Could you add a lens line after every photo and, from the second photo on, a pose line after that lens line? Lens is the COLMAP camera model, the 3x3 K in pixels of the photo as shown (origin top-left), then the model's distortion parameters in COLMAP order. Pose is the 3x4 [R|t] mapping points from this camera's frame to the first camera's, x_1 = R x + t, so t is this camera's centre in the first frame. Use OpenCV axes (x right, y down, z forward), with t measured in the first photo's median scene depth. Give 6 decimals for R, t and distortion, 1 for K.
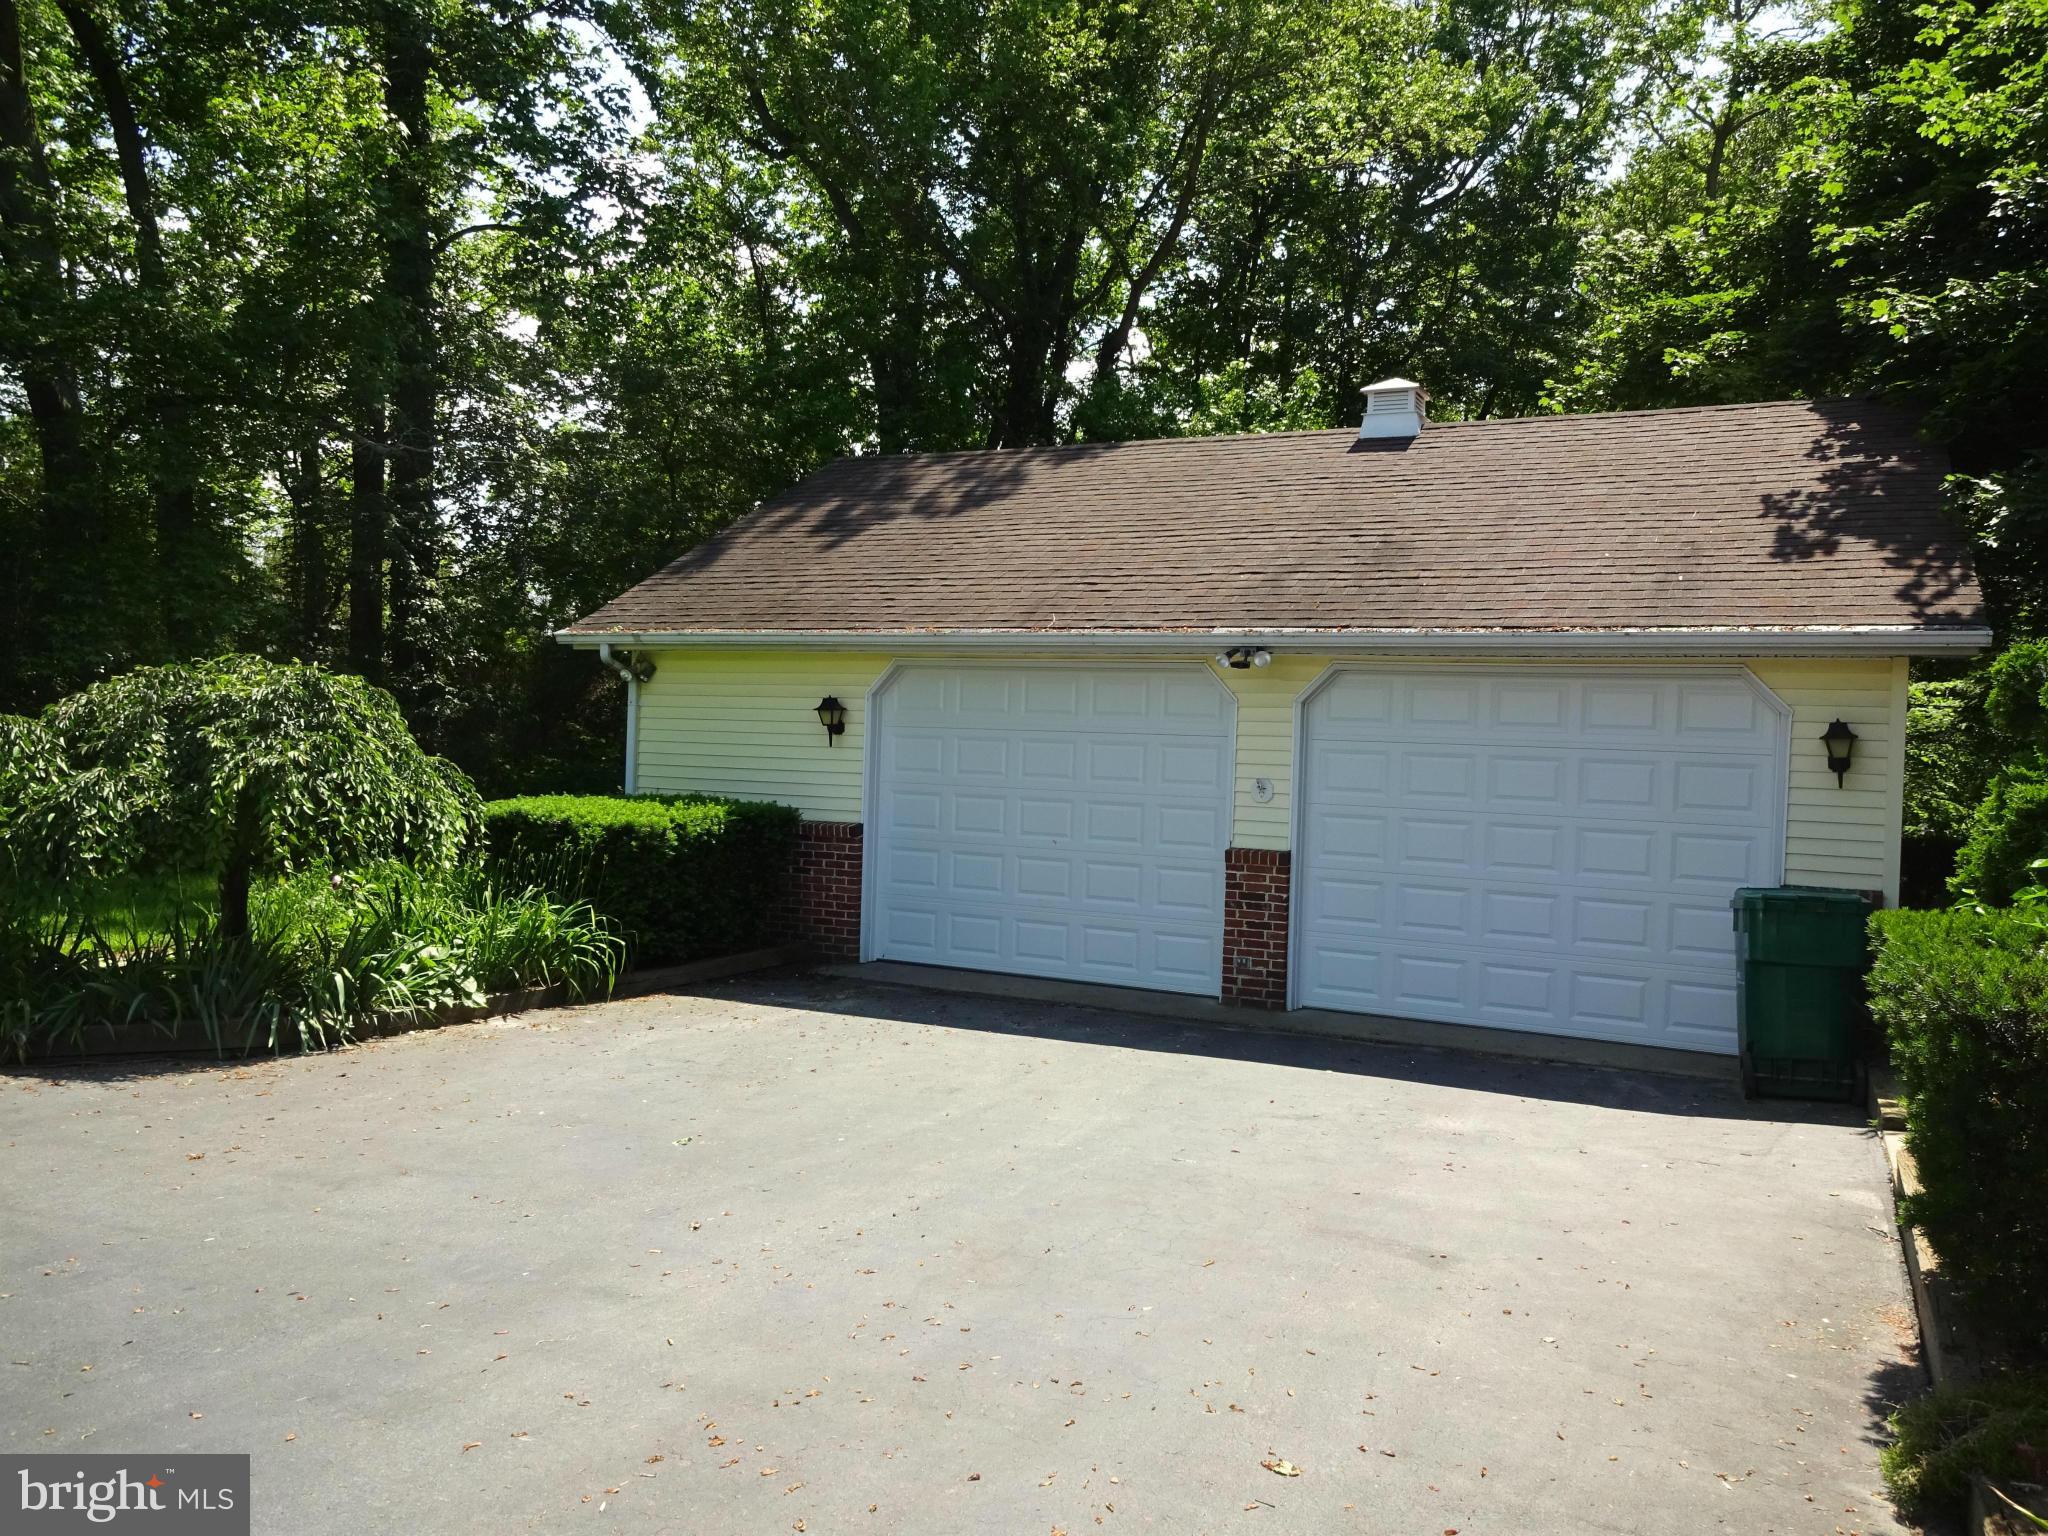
lens RADIAL K [[1524.6, 0, 1024.3], [0, 1524.6, 749.4], [0, 0, 1]] dist [-0.003913, -0.002990]
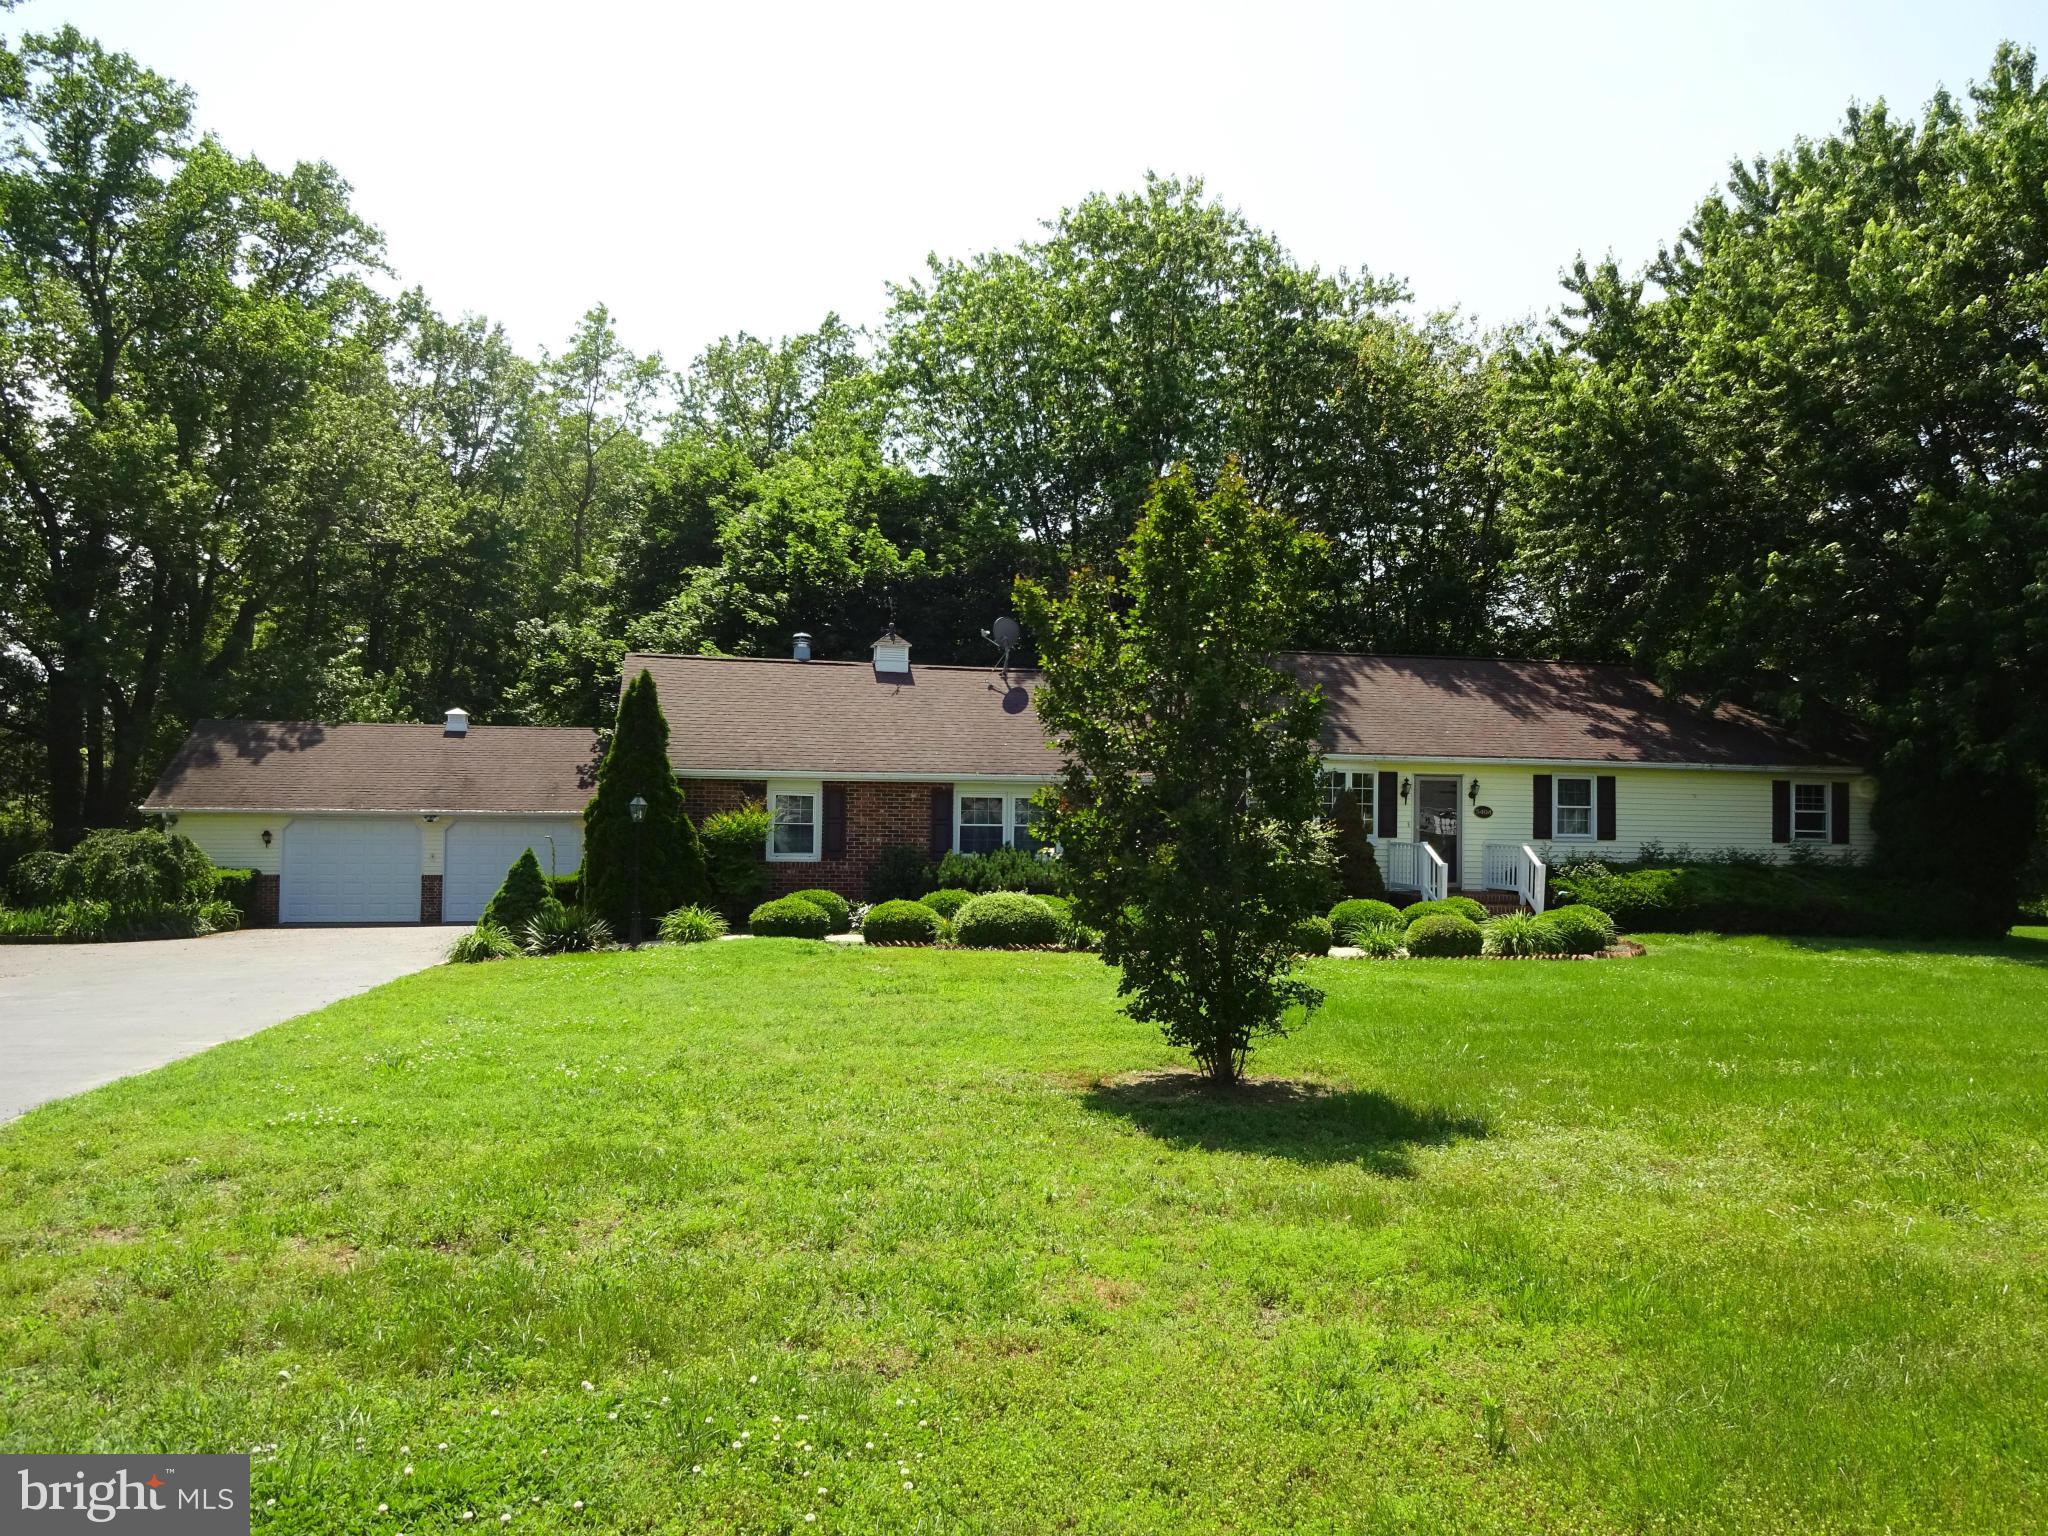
lens RADIAL K [[1524.6, 0, 1024.3], [0, 1524.6, 749.4], [0, 0, 1]] dist [-0.003913, -0.002990]
pose [[0.770307, 0.000469, 0.637673, -0.932199], [0.019300, 0.999524, -0.024050, -0.099328], [-0.637381, 0.030834, 0.769932, -2.293623]]
